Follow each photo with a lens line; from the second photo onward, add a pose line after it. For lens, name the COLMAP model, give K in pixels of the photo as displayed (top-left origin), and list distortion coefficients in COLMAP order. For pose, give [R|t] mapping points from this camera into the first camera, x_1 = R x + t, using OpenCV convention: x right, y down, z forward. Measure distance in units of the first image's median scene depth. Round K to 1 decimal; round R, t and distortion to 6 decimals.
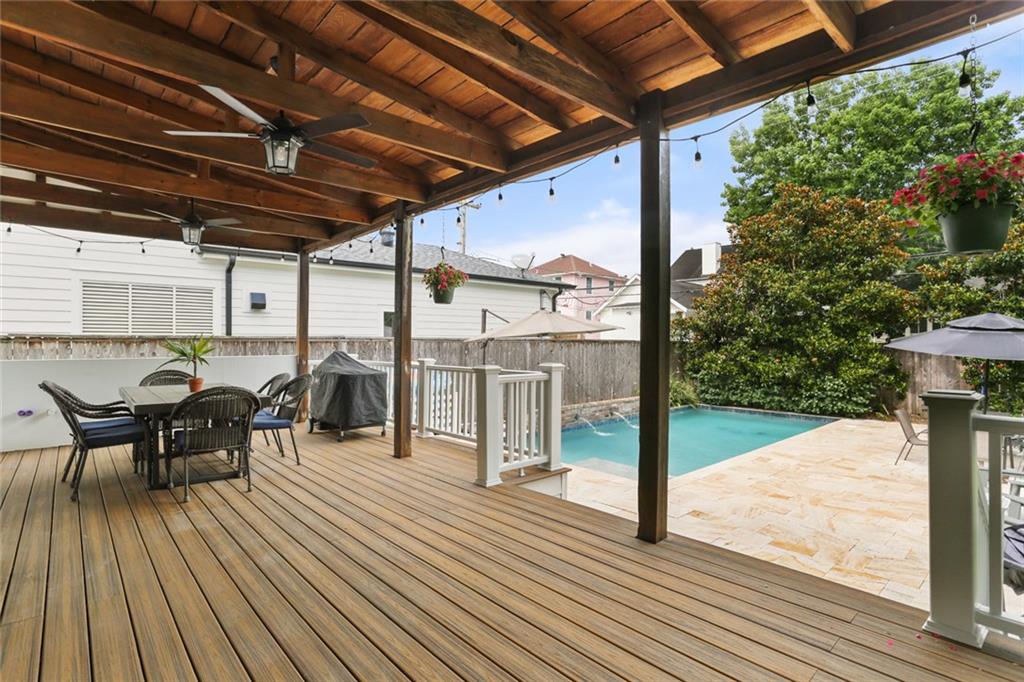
lens RADIAL K [[504.1, 0, 508.2], [0, 504.1, 346.0], [0, 0, 1]] dist [-0.037273, 0.008214]
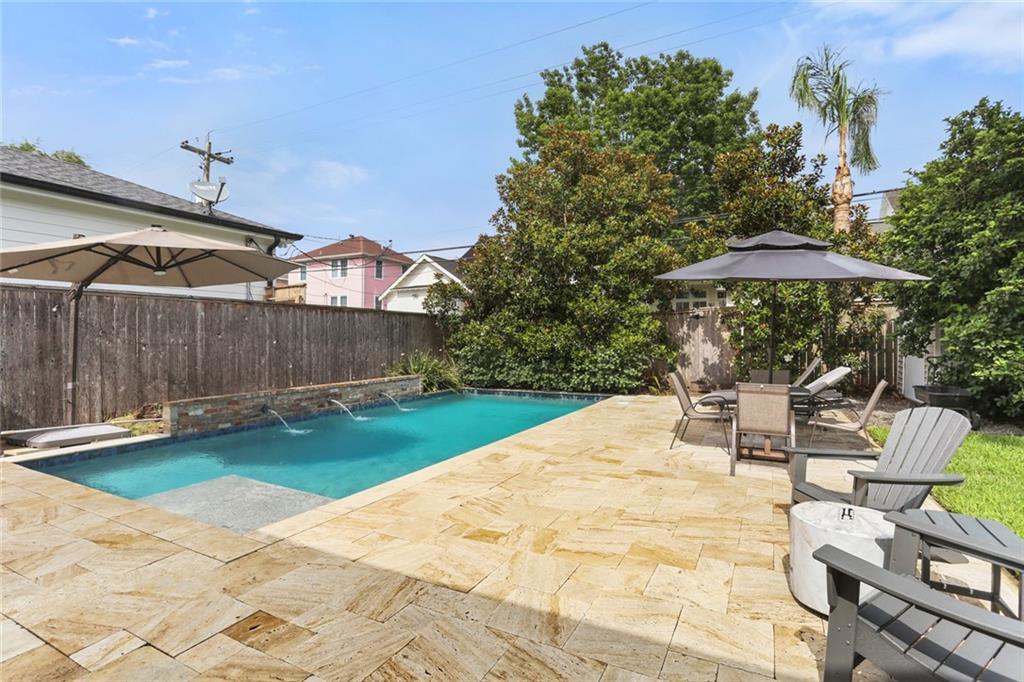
lens RADIAL K [[504.1, 0, 508.0], [0, 504.1, 332.2], [0, 0, 1]] dist [-0.037273, 0.008214]
pose [[0.934782, -0.003263, 0.355206, 0.188741], [0.010768, 0.999759, -0.019155, 0.050432], [-0.355058, 0.021730, 0.934592, 0.246521]]
